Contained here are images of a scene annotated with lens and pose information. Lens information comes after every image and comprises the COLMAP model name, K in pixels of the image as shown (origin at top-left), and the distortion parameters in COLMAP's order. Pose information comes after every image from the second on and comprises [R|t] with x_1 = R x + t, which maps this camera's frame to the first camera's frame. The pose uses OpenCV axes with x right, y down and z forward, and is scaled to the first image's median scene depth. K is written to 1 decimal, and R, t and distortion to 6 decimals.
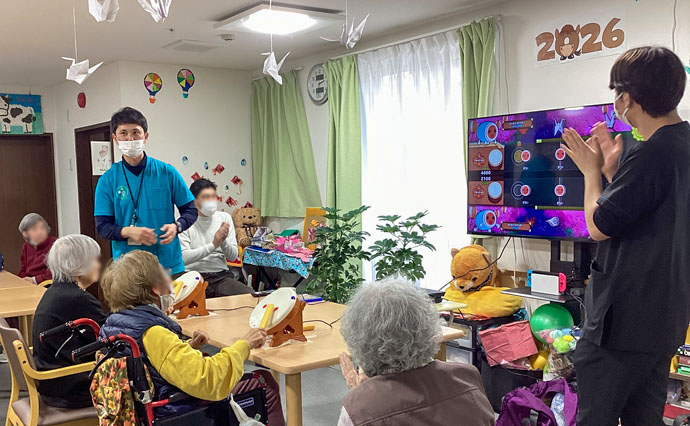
lens RADIAL K [[711.0, 0, 302.5], [0, 711.0, 217.4], [0, 0, 1]] dist [0.016850, 0.000000]
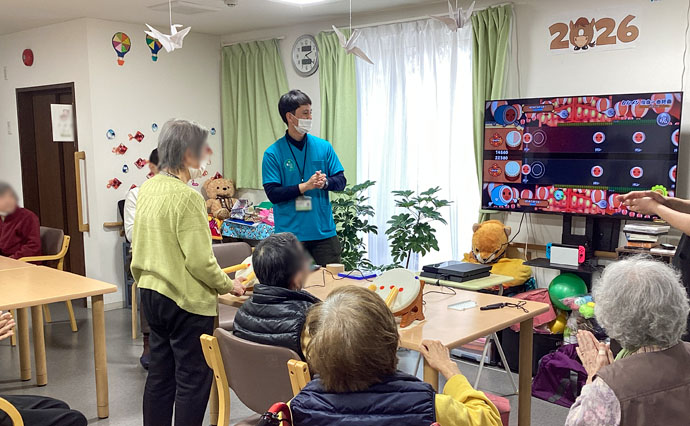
lens RADIAL K [[711.0, 0, 343.6], [0, 711.0, 218.7], [0, 0, 1]] dist [0.016850, 0.000000]
pose [[0.969976, 0.001093, 0.243200, -0.224467], [-0.012615, 0.998870, 0.045822, -0.008511], [-0.242875, -0.047514, 0.968893, 0.020125]]
